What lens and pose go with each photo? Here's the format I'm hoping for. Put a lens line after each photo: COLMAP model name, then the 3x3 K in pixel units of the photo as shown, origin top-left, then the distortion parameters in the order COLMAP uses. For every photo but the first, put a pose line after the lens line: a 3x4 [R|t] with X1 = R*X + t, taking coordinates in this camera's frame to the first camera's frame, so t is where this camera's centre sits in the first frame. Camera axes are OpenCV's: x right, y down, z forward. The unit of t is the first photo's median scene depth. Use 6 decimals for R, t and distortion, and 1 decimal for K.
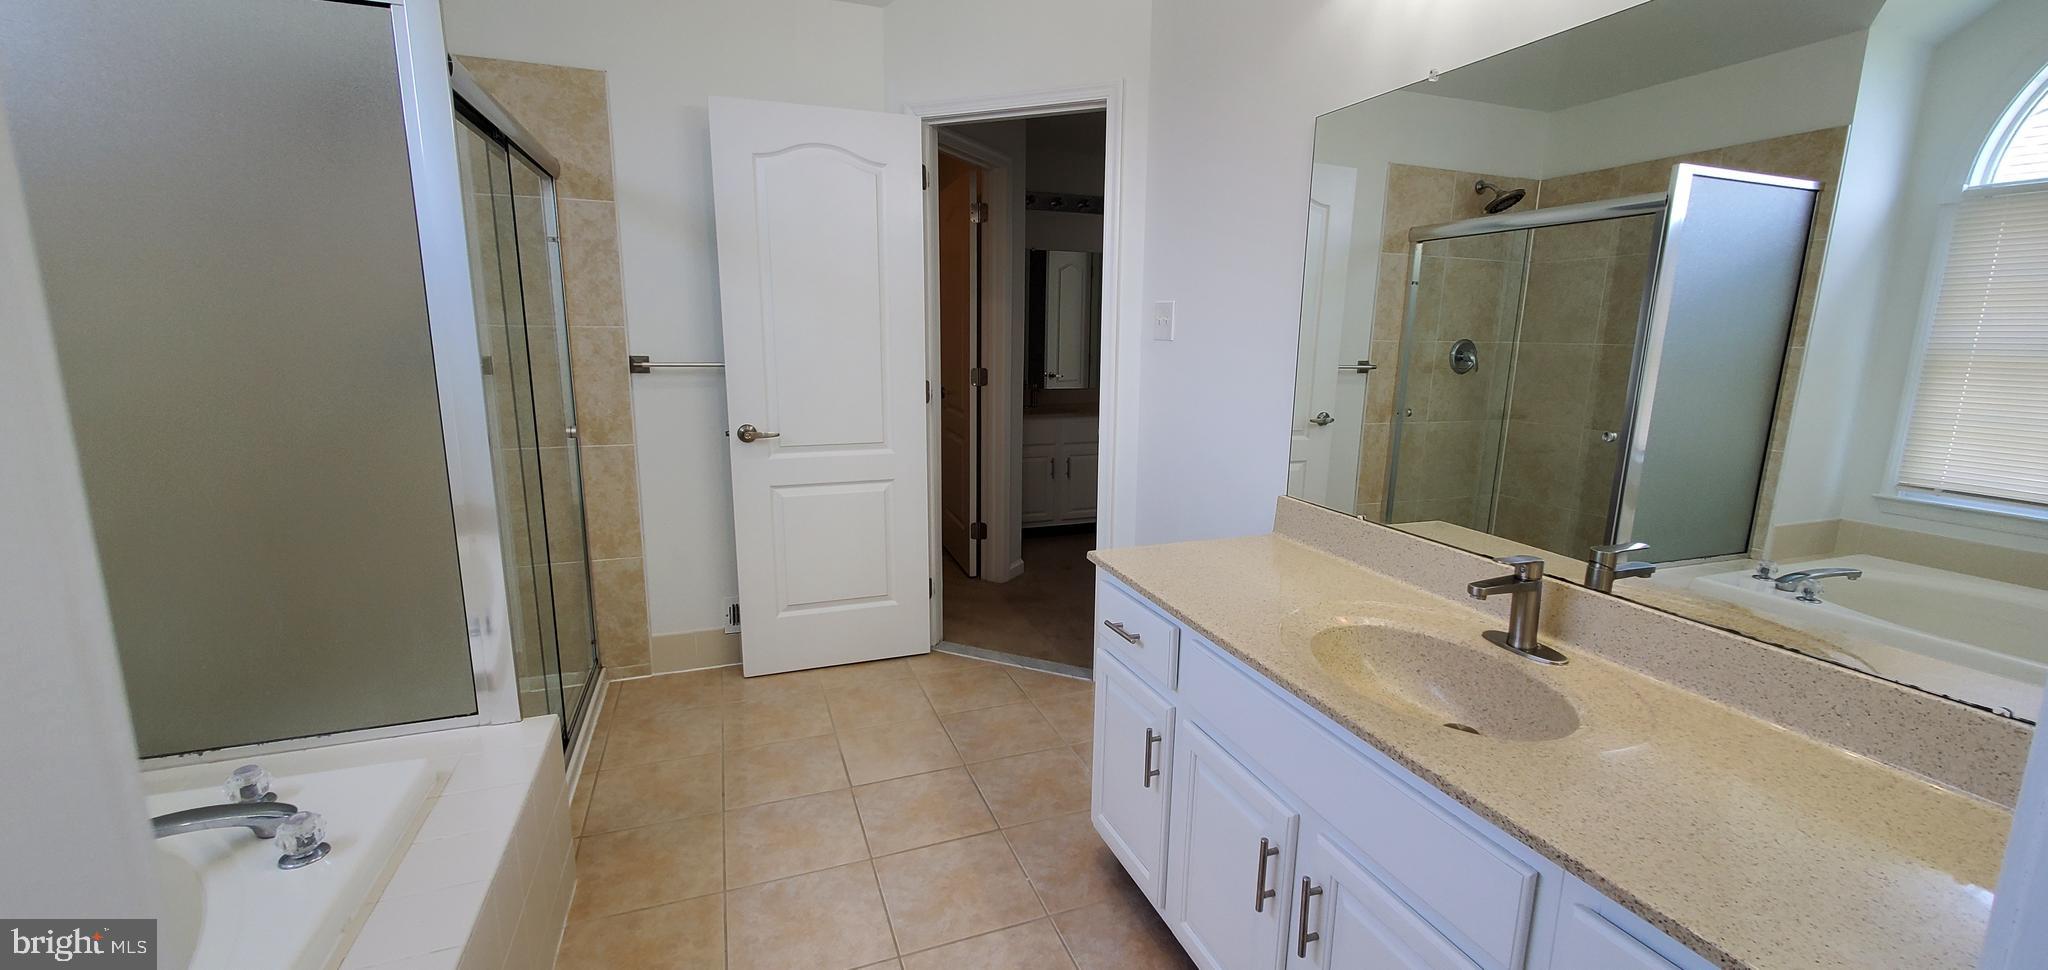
lens RADIAL K [[808.4, 0, 1046.1], [0, 808.4, 481.4], [0, 0, 1]] dist [-0.002042, -0.002876]
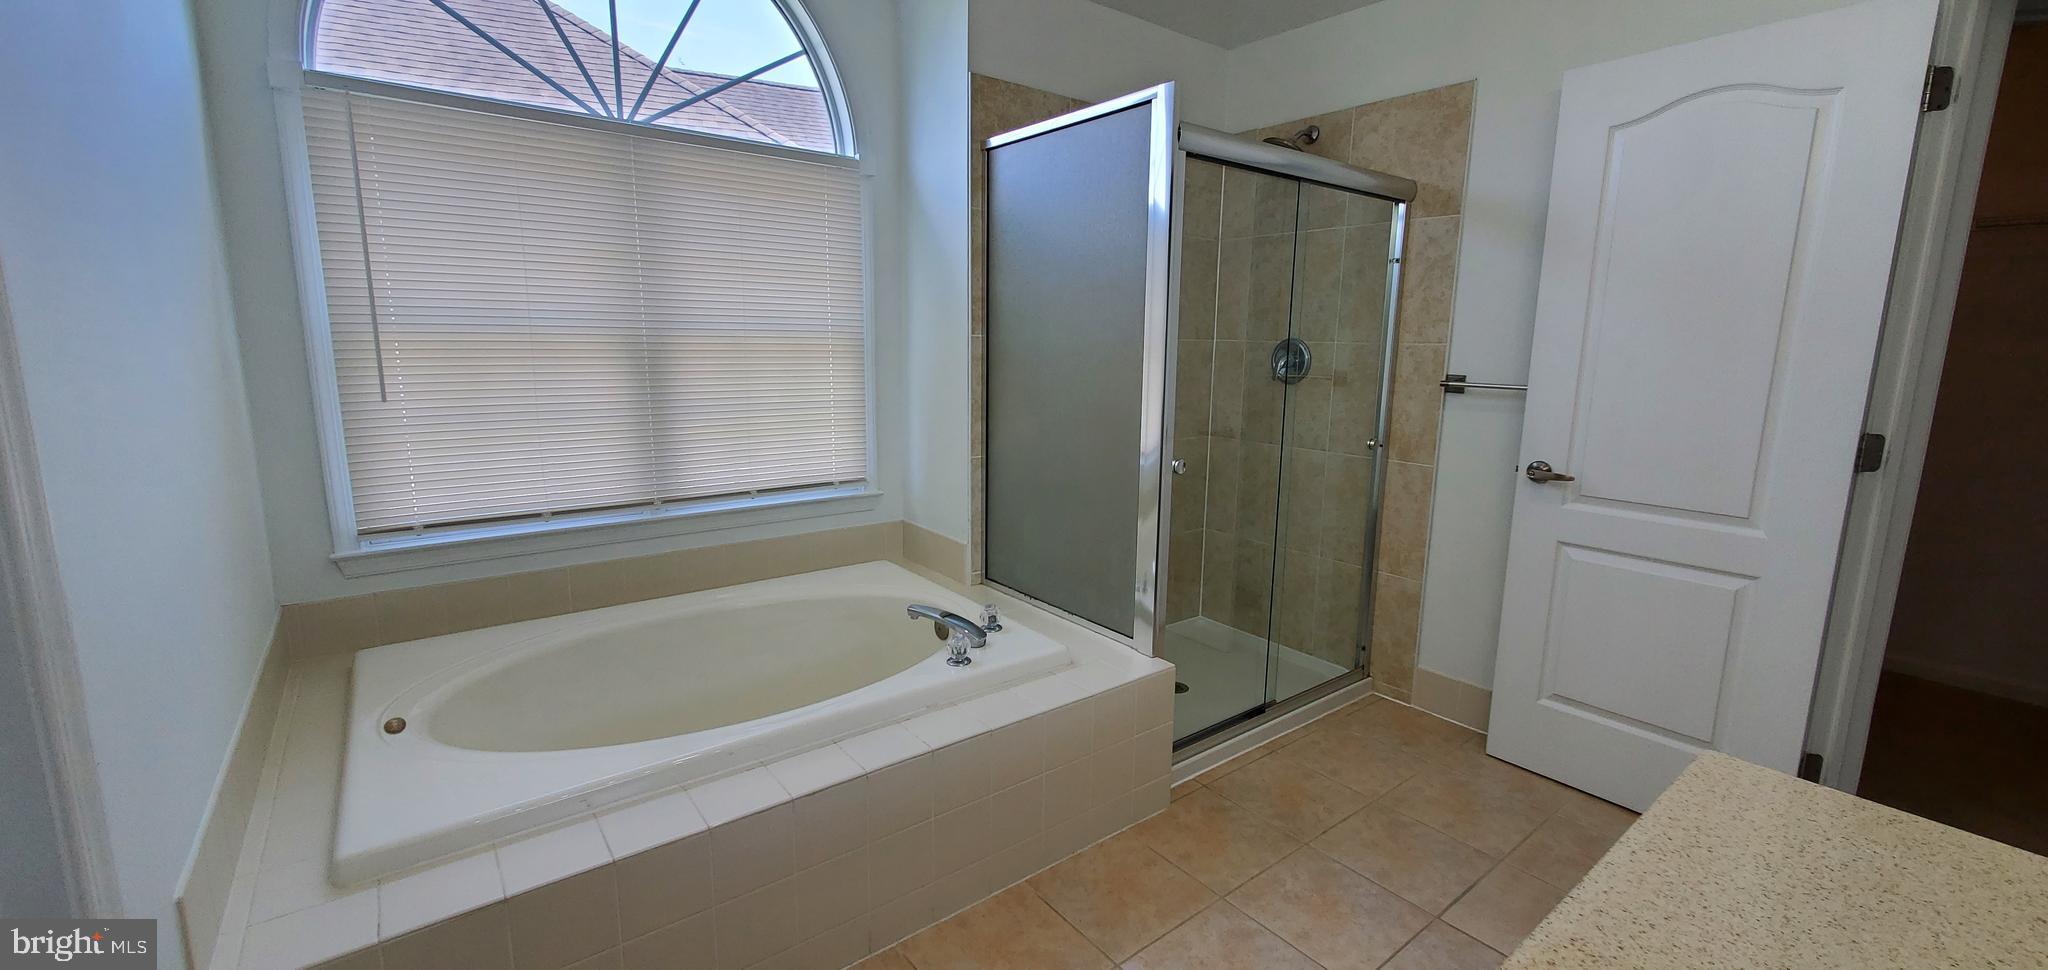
lens RADIAL K [[808.4, 0, 1037.2], [0, 808.4, 481.3], [0, 0, 1]] dist [-0.002042, -0.002876]
pose [[0.285697, 0.155880, -0.945557, 0.274654], [-0.190029, 0.976304, 0.103532, -0.038836], [0.939290, 0.150104, 0.308549, 0.269686]]
